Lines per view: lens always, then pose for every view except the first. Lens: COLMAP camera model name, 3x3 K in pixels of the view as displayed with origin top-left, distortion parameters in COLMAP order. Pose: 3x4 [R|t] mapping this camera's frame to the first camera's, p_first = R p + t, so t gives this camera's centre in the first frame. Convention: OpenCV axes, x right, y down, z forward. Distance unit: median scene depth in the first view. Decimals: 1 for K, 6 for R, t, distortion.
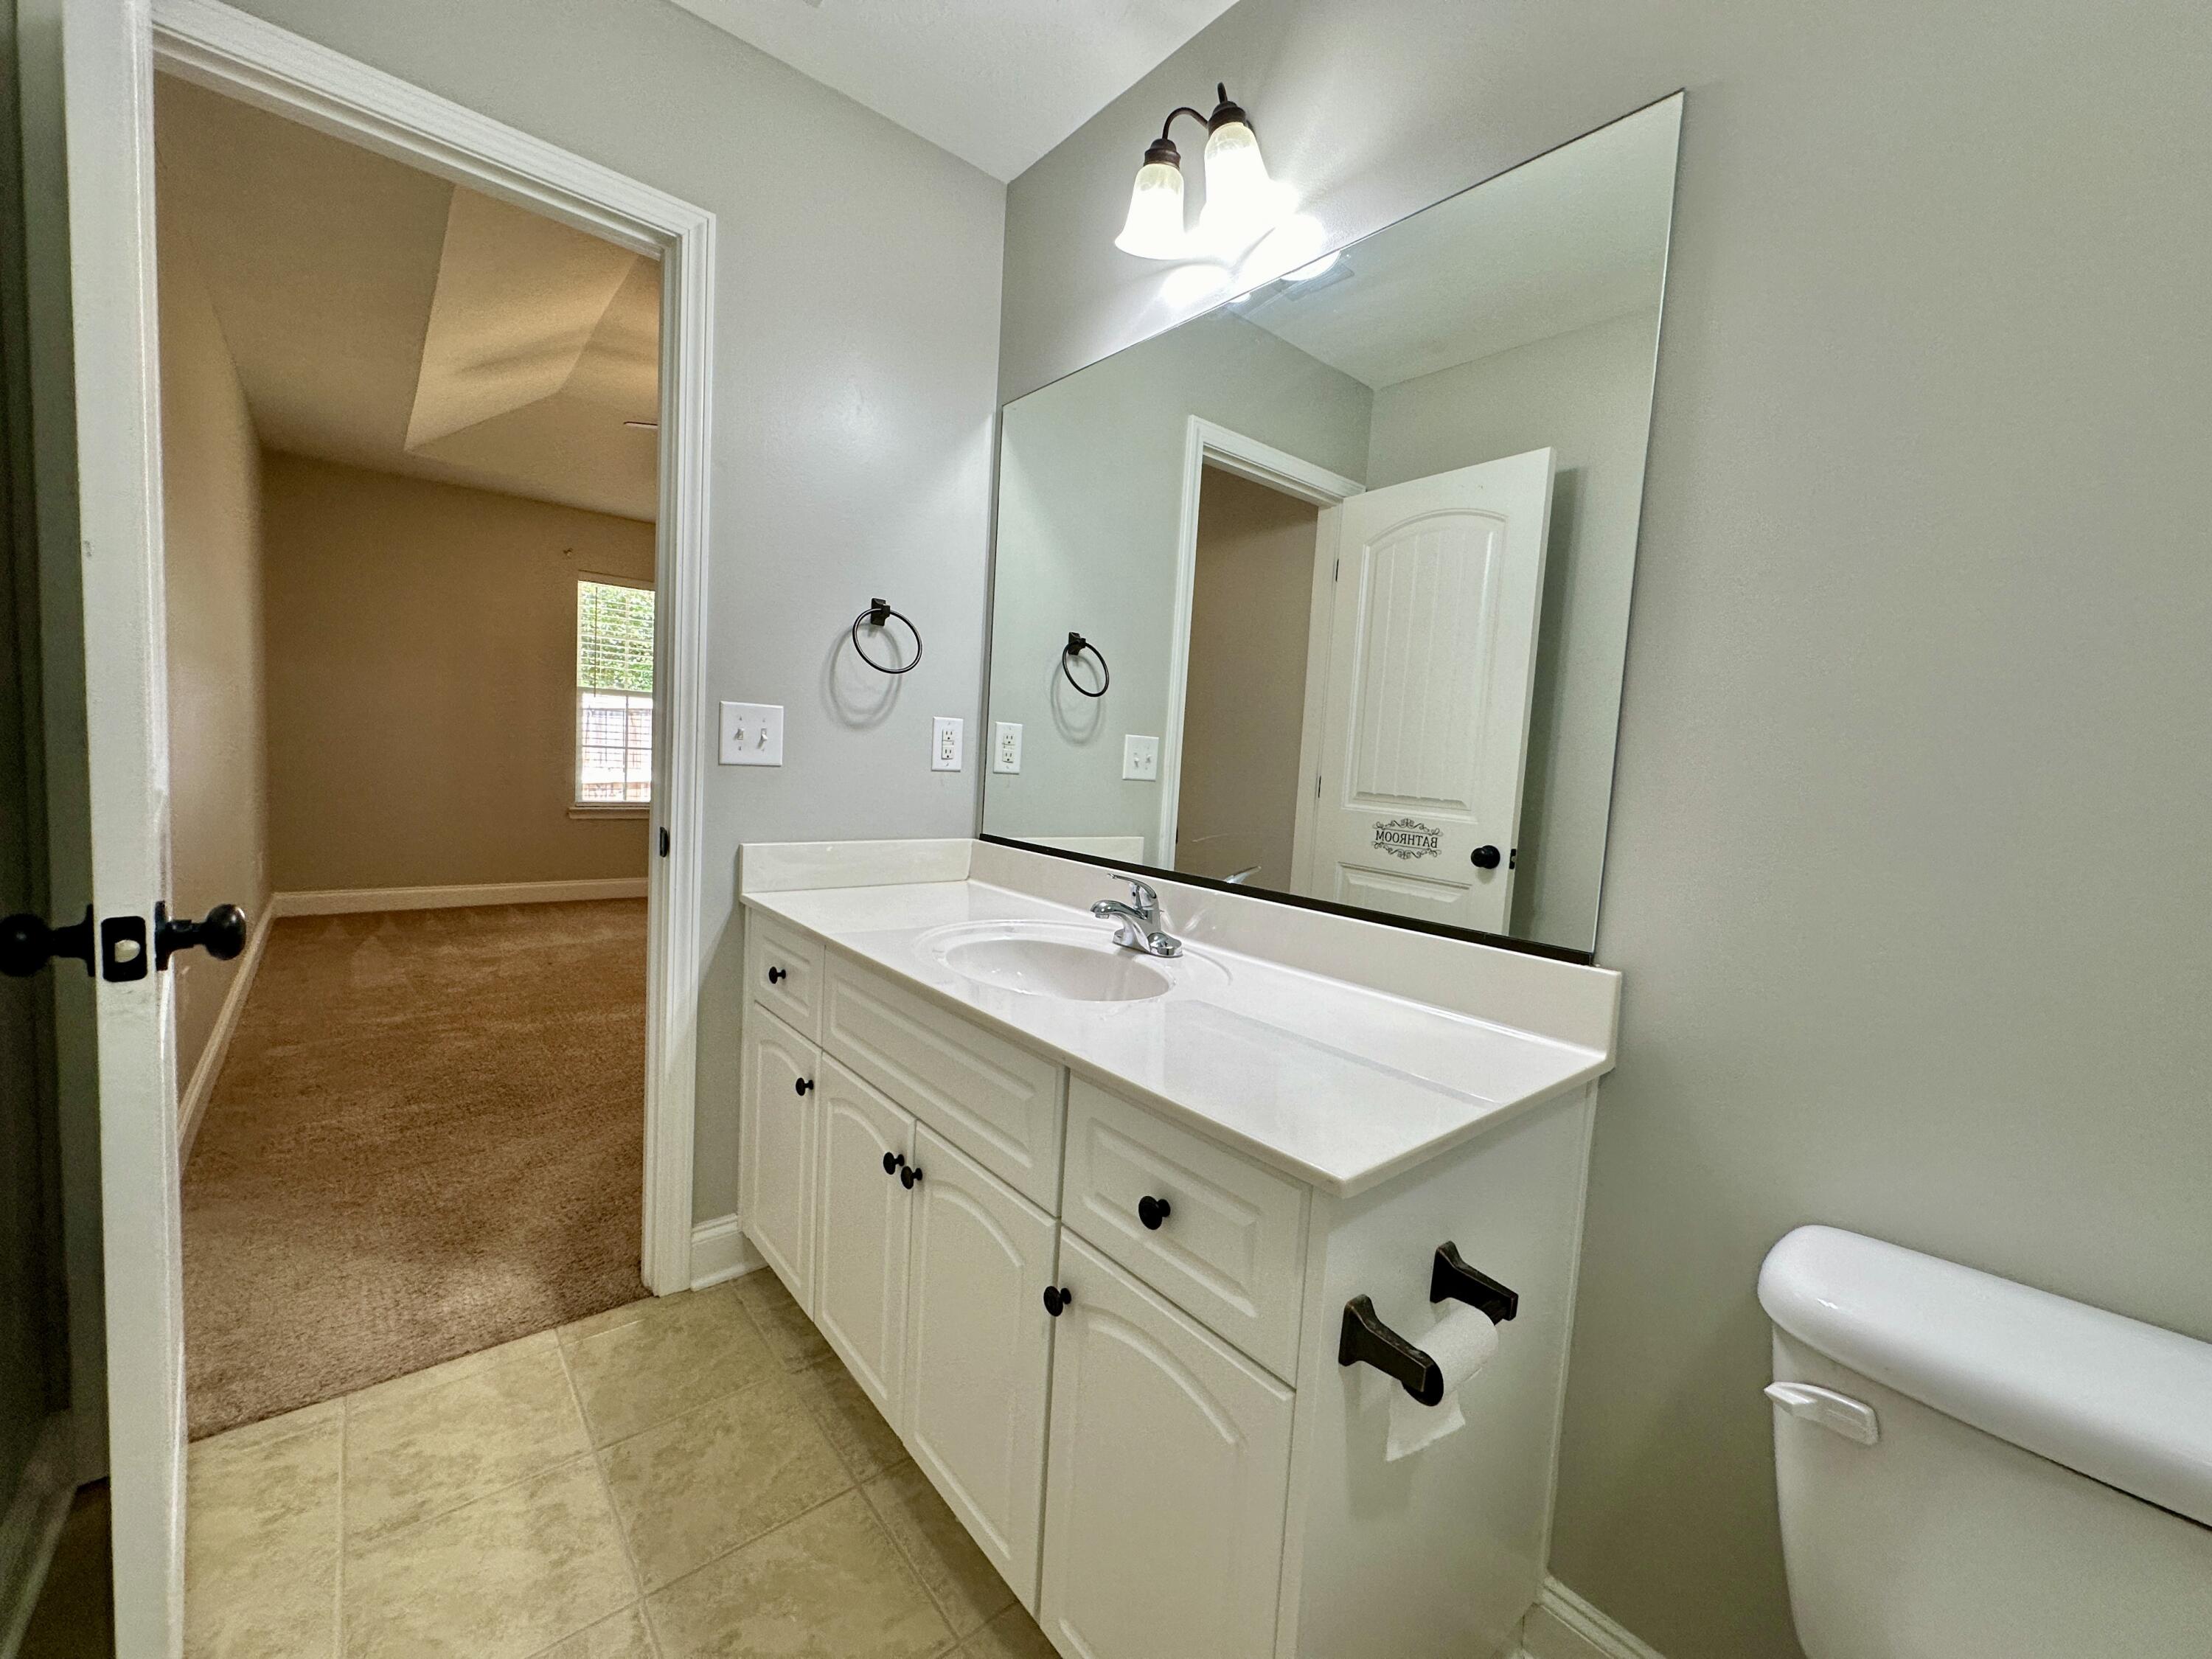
lens RADIAL K [[886.5, 0, 1107.3], [0, 886.5, 828.7], [0, 0, 1]] dist [-0.003680, -0.000307]
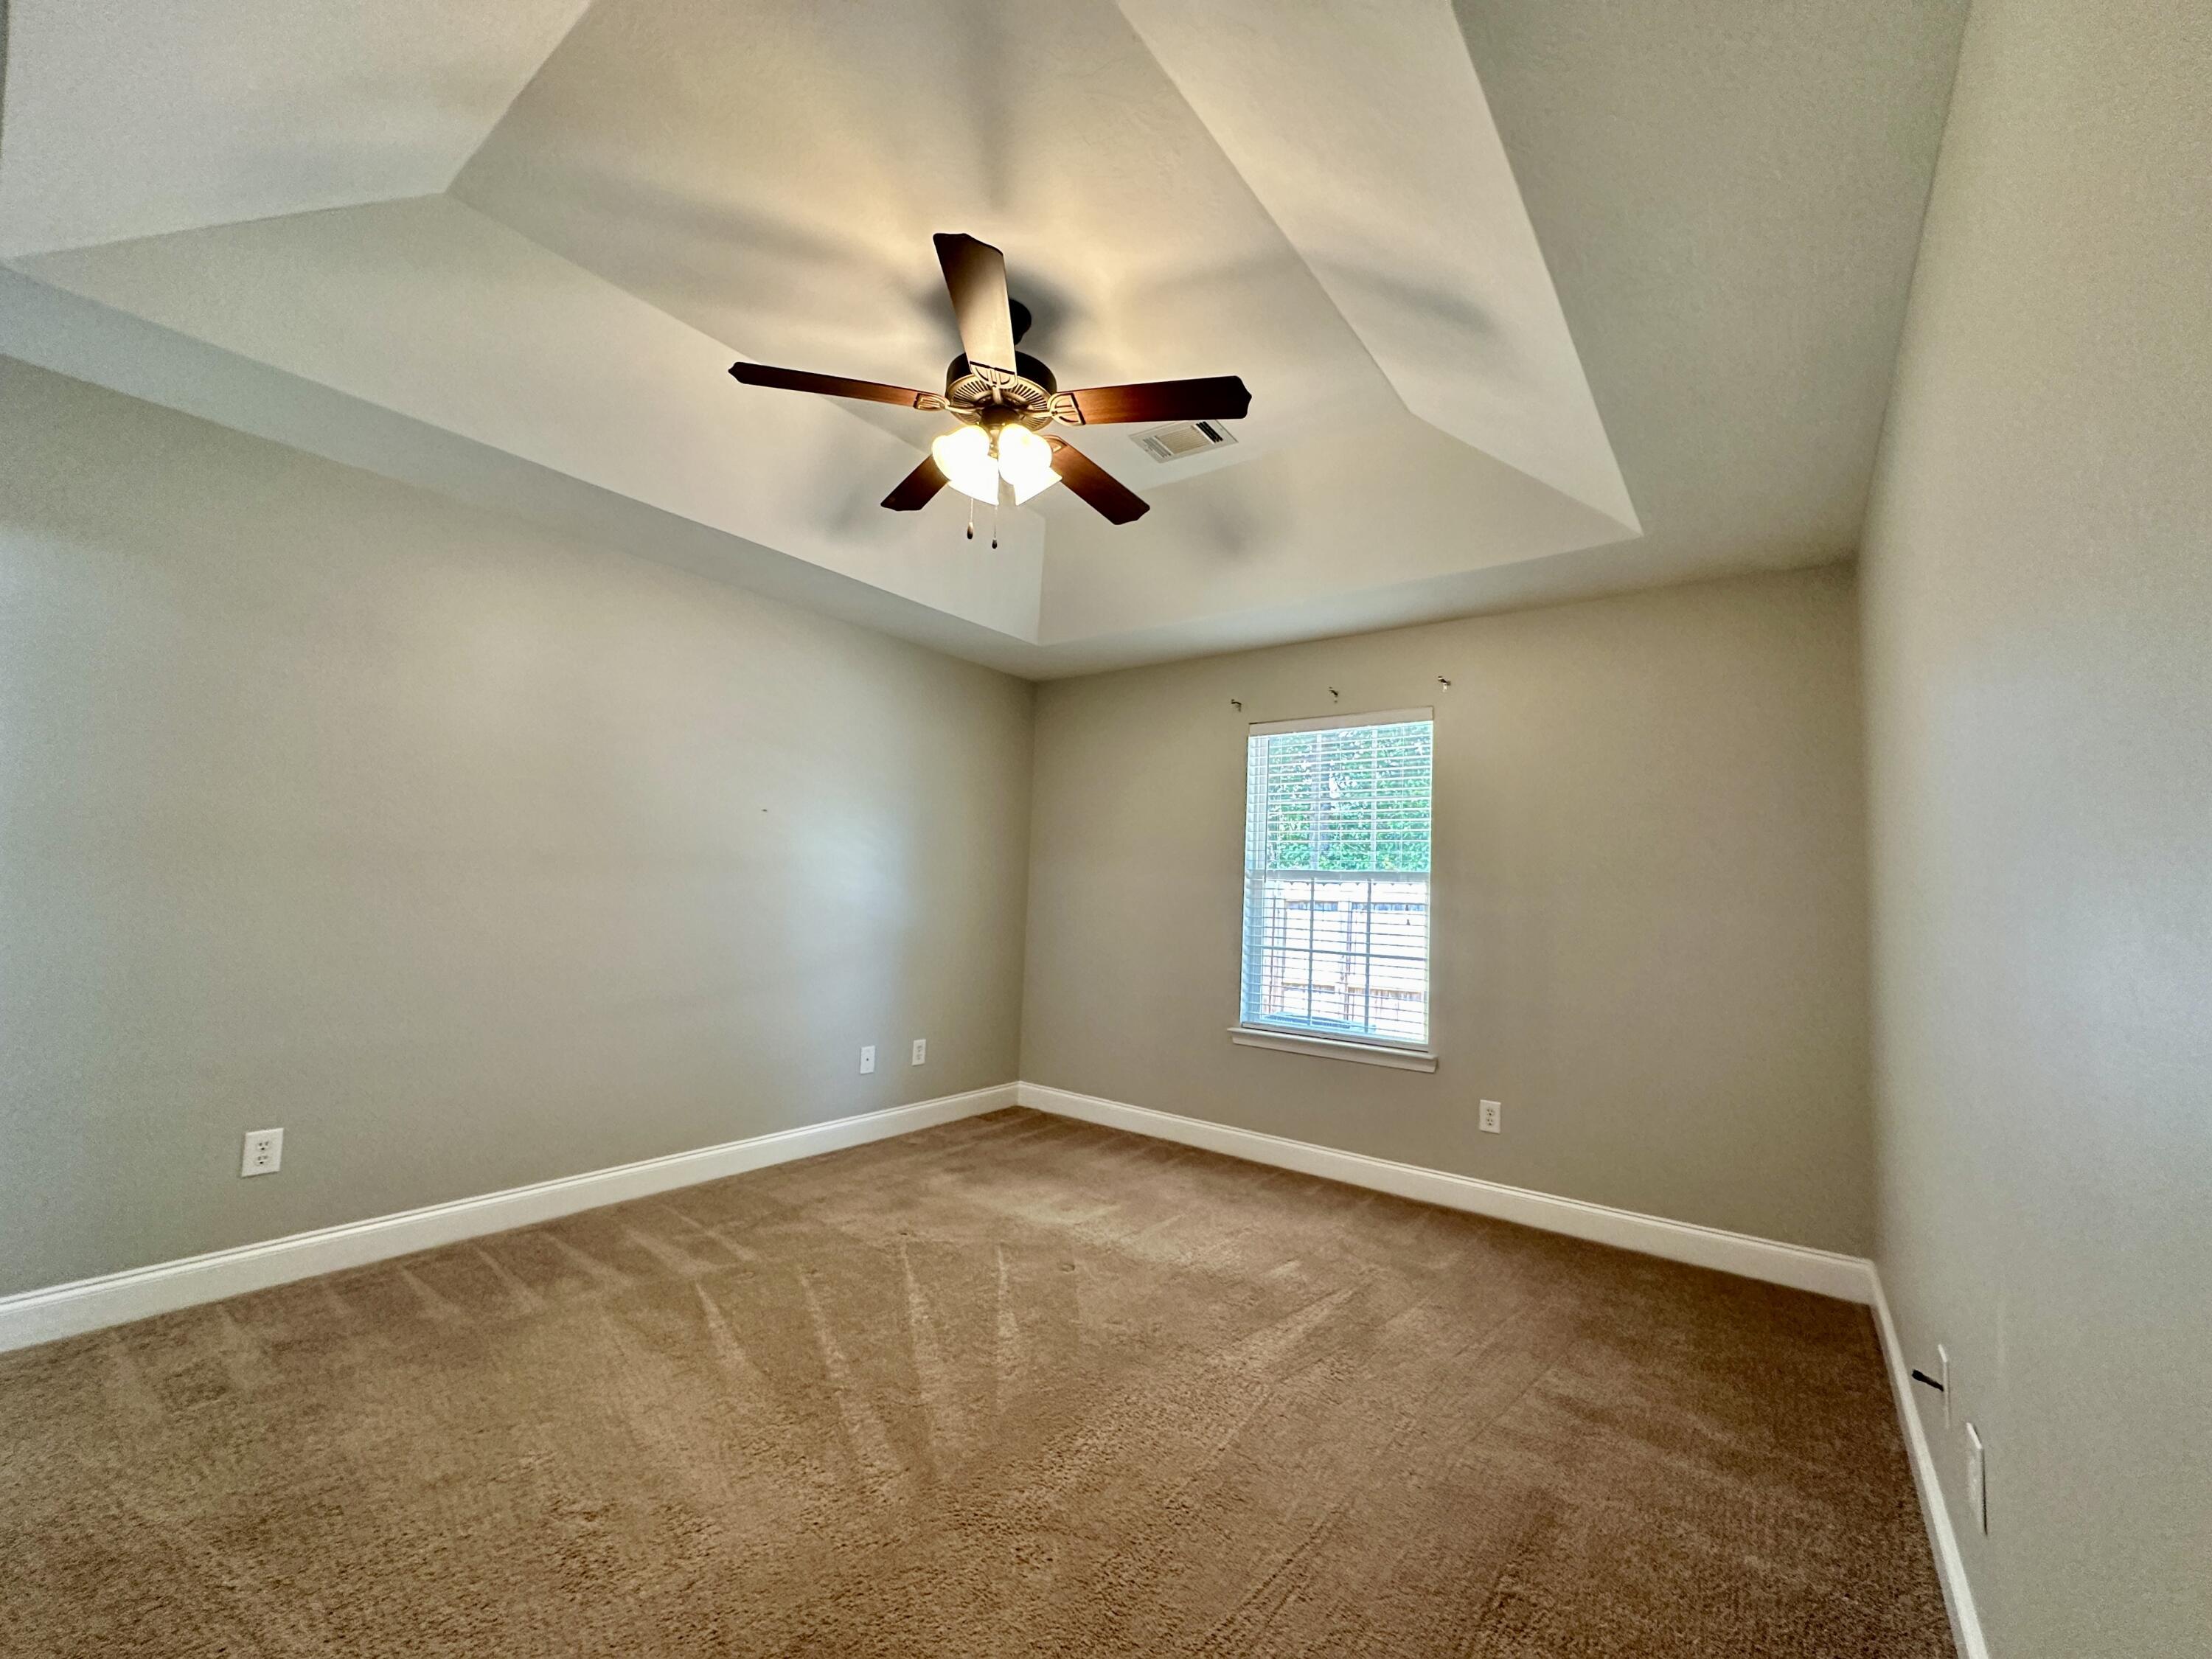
lens RADIAL K [[885.3, 0, 1110.6], [0, 885.3, 819.1], [0, 0, 1]] dist [-0.002890, -0.000336]
pose [[0.227792, -0.138153, -0.963859, 0.133439], [-0.111616, 0.979654, -0.166795, -0.066934], [0.967292, 0.145577, 0.207737, 0.781336]]
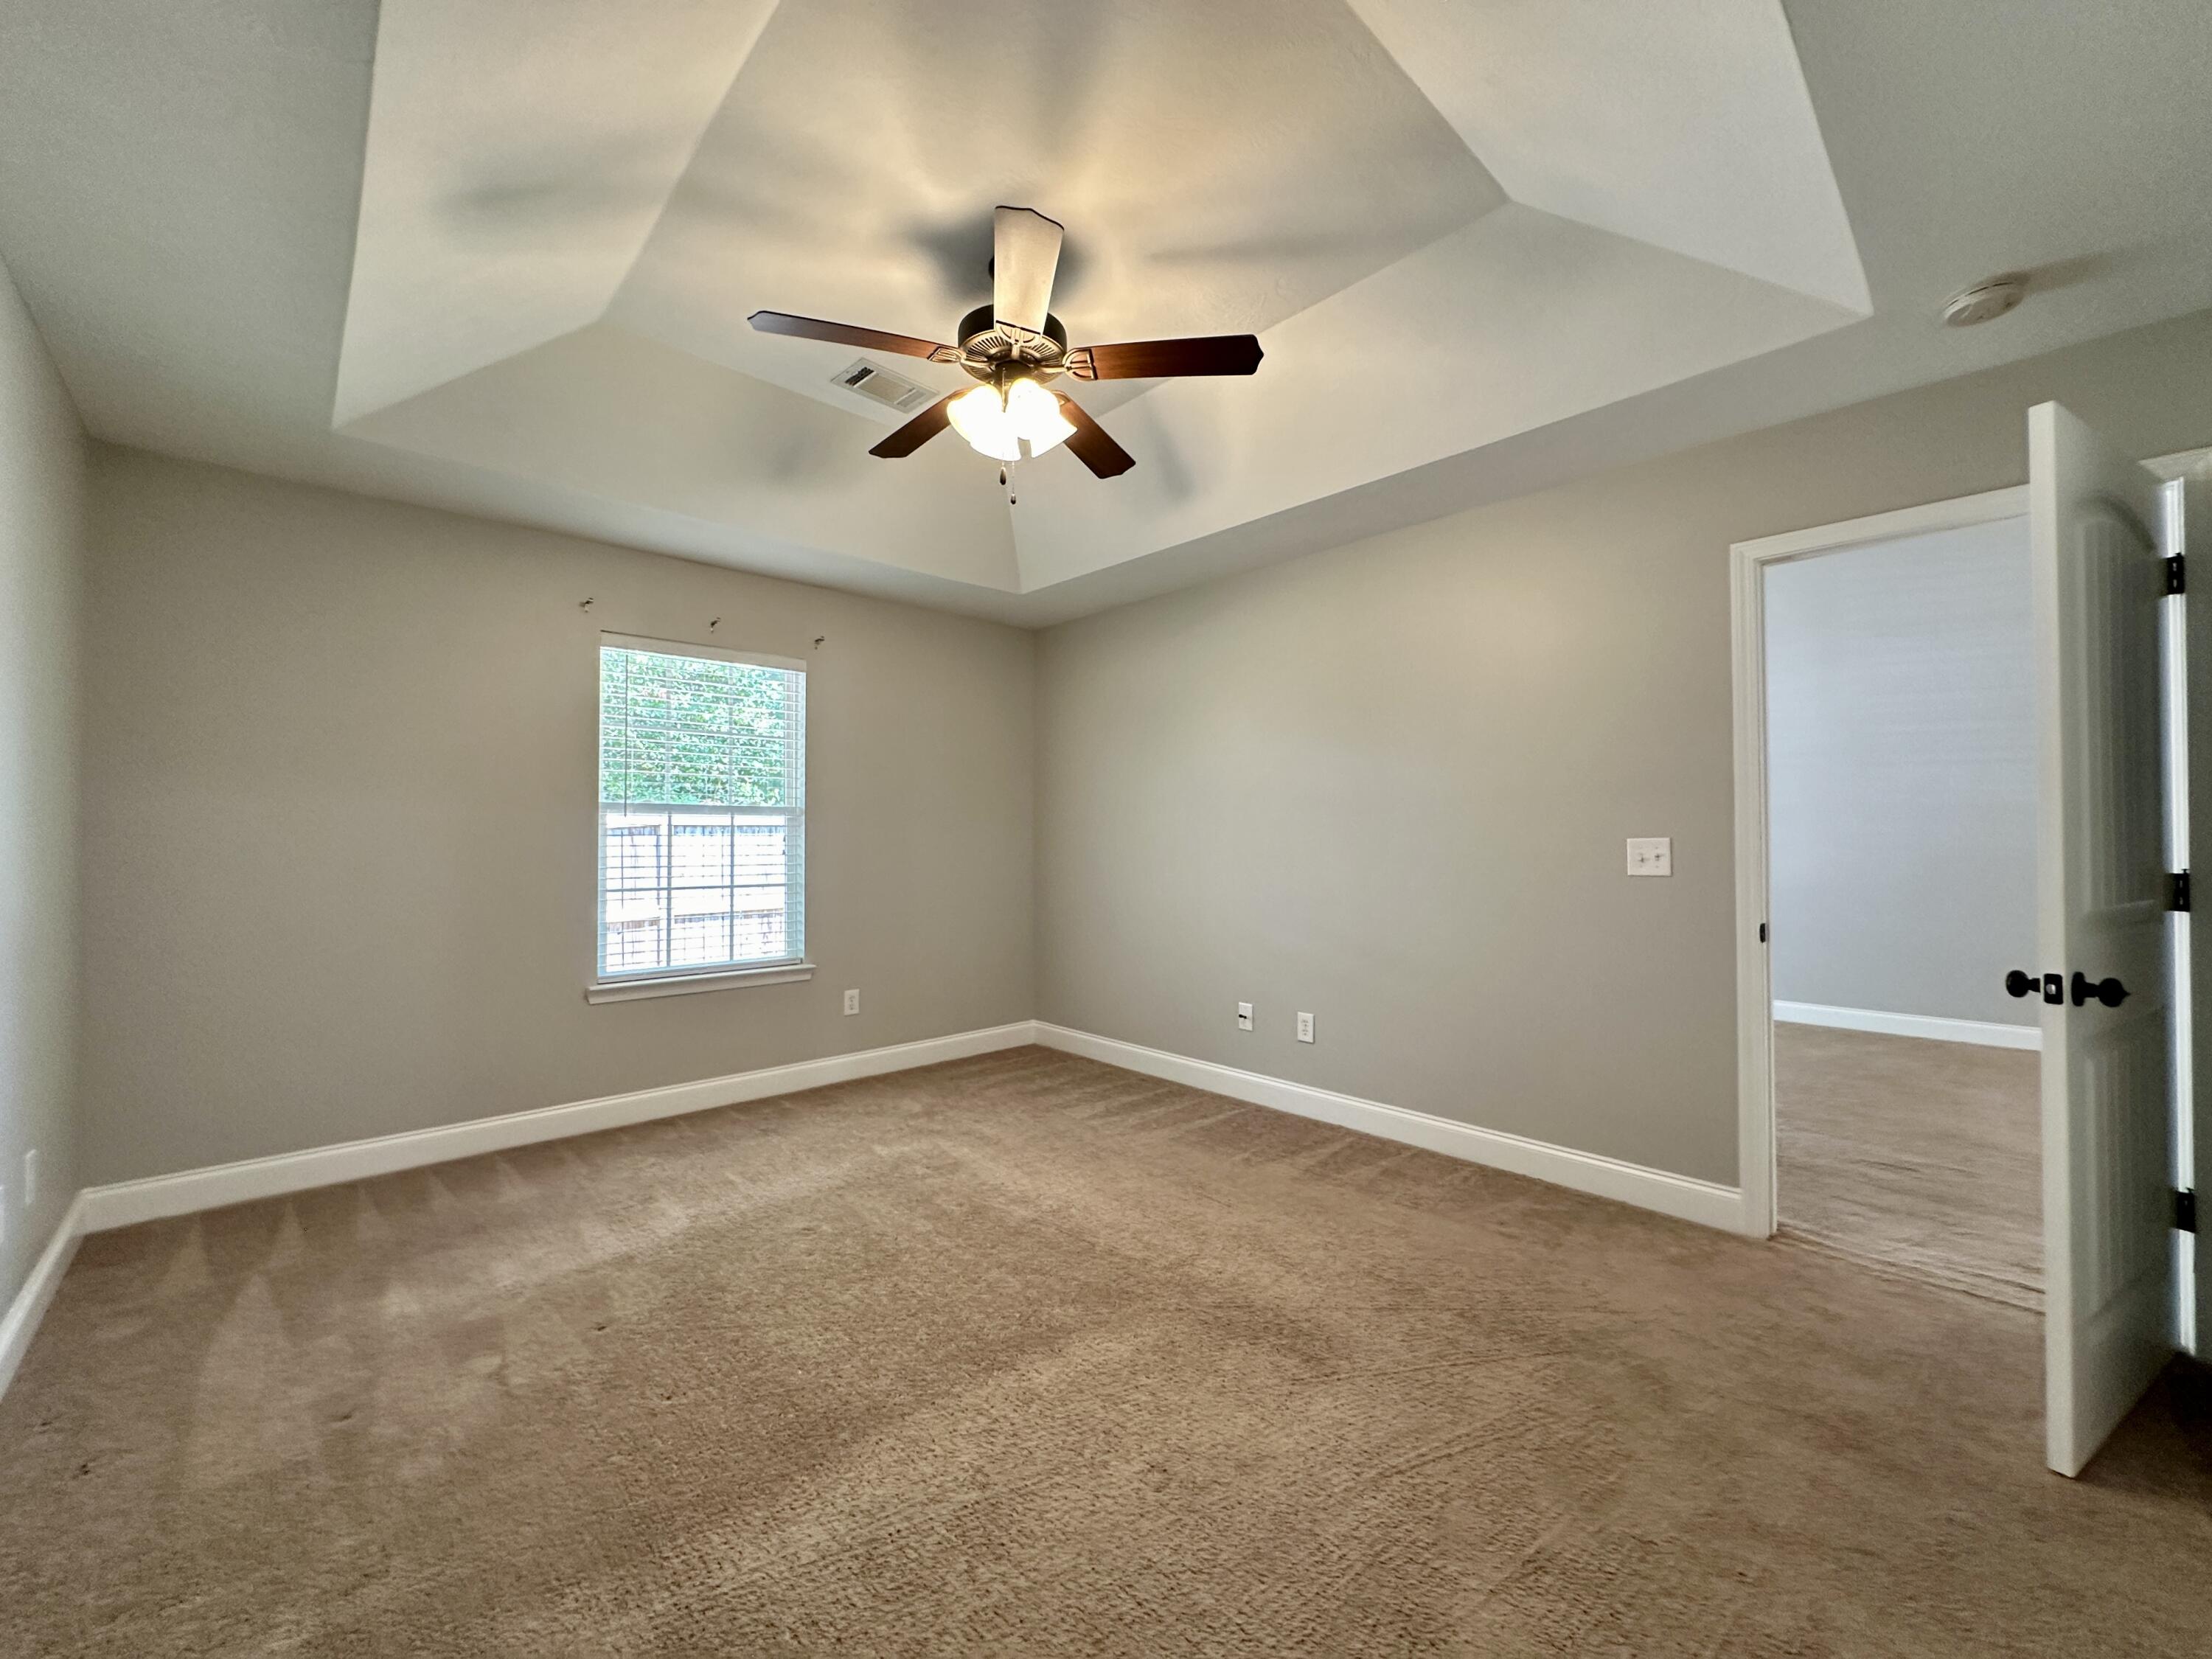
lens RADIAL K [[885.8, 0, 1106.0], [0, 885.8, 829.5], [0, 0, 1]] dist [0.000766, 0.000124]
pose [[0.996930, -0.060199, 0.050075, -0.278981], [0.064697, 0.993498, -0.093685, -0.058539], [-0.044110, 0.096637, 0.994342, 0.355956]]
